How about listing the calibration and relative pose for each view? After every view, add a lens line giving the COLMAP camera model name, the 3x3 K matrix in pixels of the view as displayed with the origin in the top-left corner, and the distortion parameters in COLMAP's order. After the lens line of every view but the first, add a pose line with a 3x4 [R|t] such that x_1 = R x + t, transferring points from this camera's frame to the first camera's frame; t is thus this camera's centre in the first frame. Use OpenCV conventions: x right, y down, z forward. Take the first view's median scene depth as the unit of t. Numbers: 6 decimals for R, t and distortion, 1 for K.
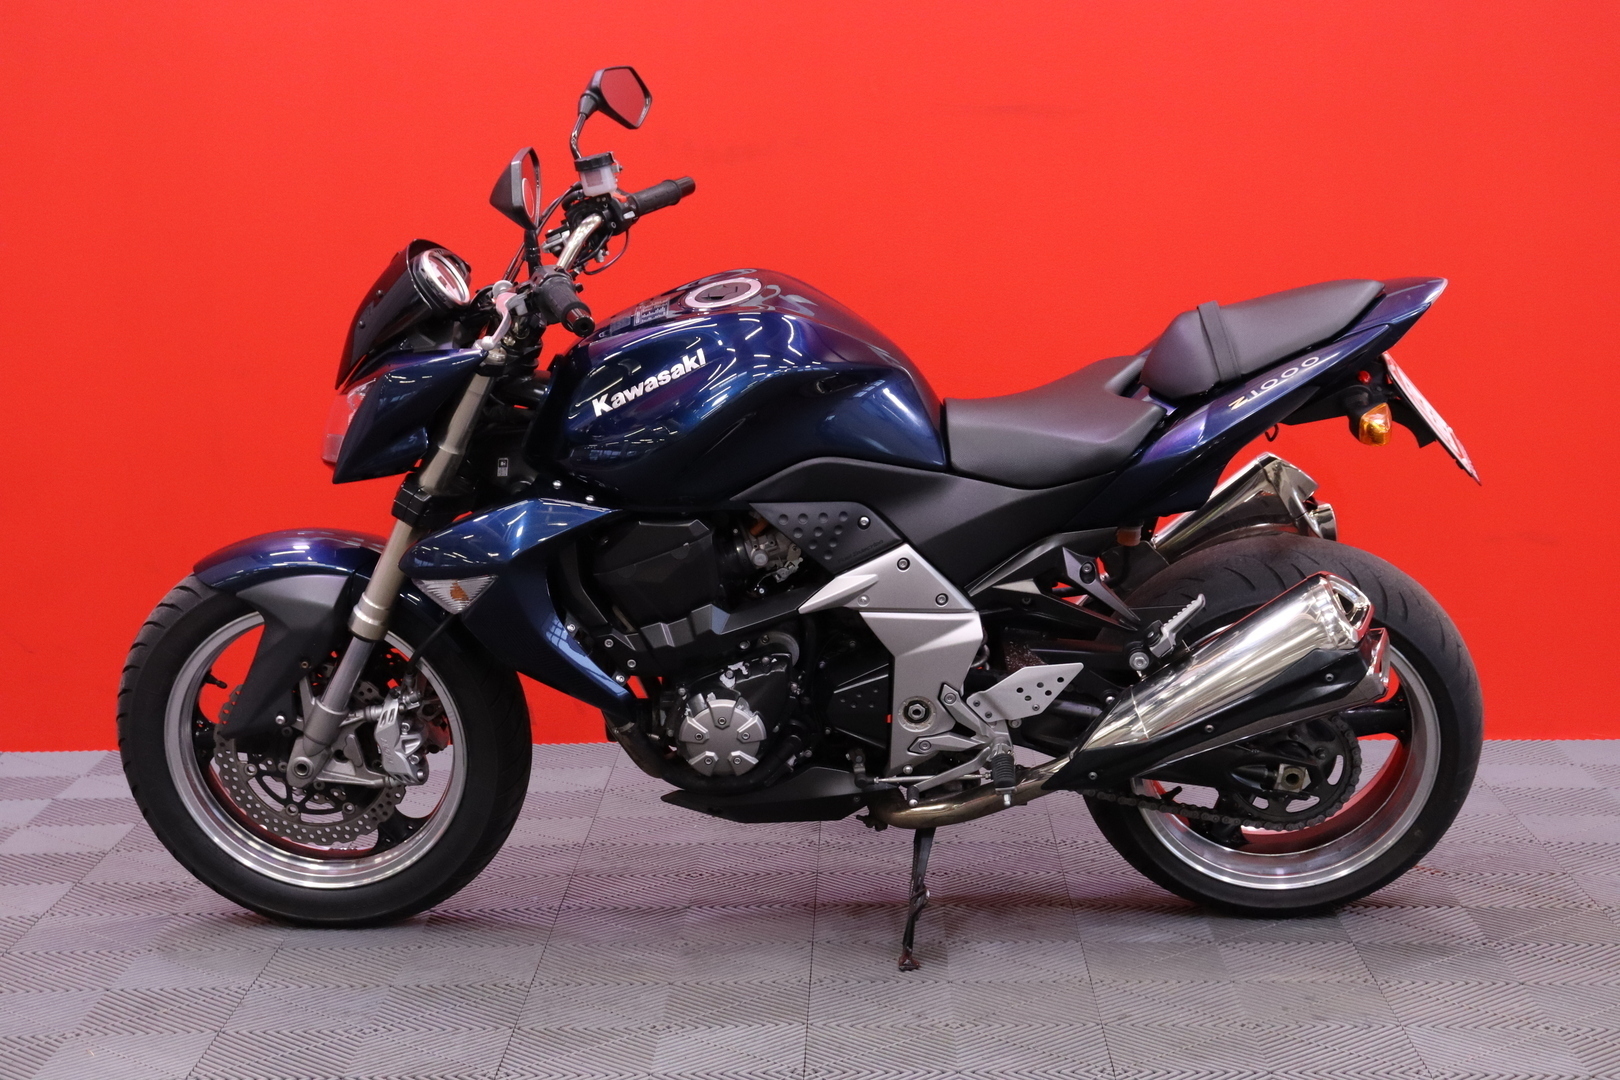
lens RADIAL K [[2953.6, 0, 810.0], [0, 2953.6, 540.0], [0, 0, 1]] dist [0.034590, 0.200676]
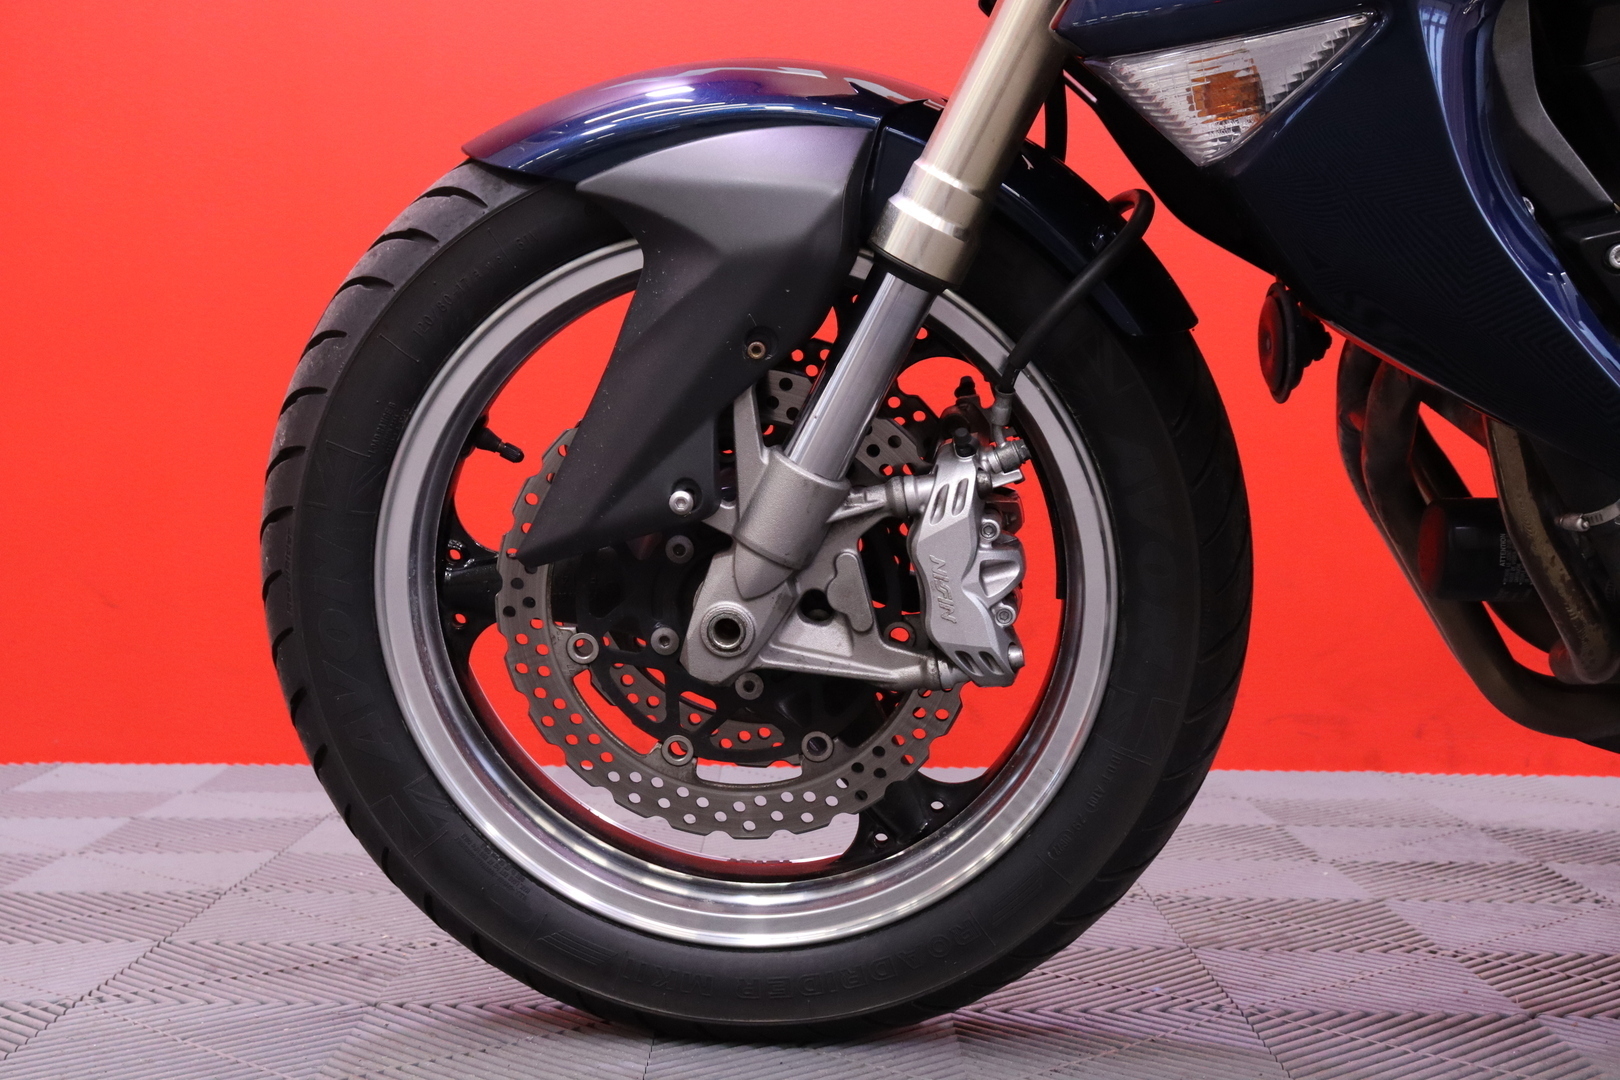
lens RADIAL K [[2350.3, 0, 810.0], [0, 2350.3, 540.0], [0, 0, 1]] dist [0.001867, -0.078719]
pose [[0.999809, 0.016592, 0.010372, -0.164180], [-0.015576, 0.995690, -0.091423, 0.093917], [-0.011844, 0.091244, 0.995758, 0.685058]]
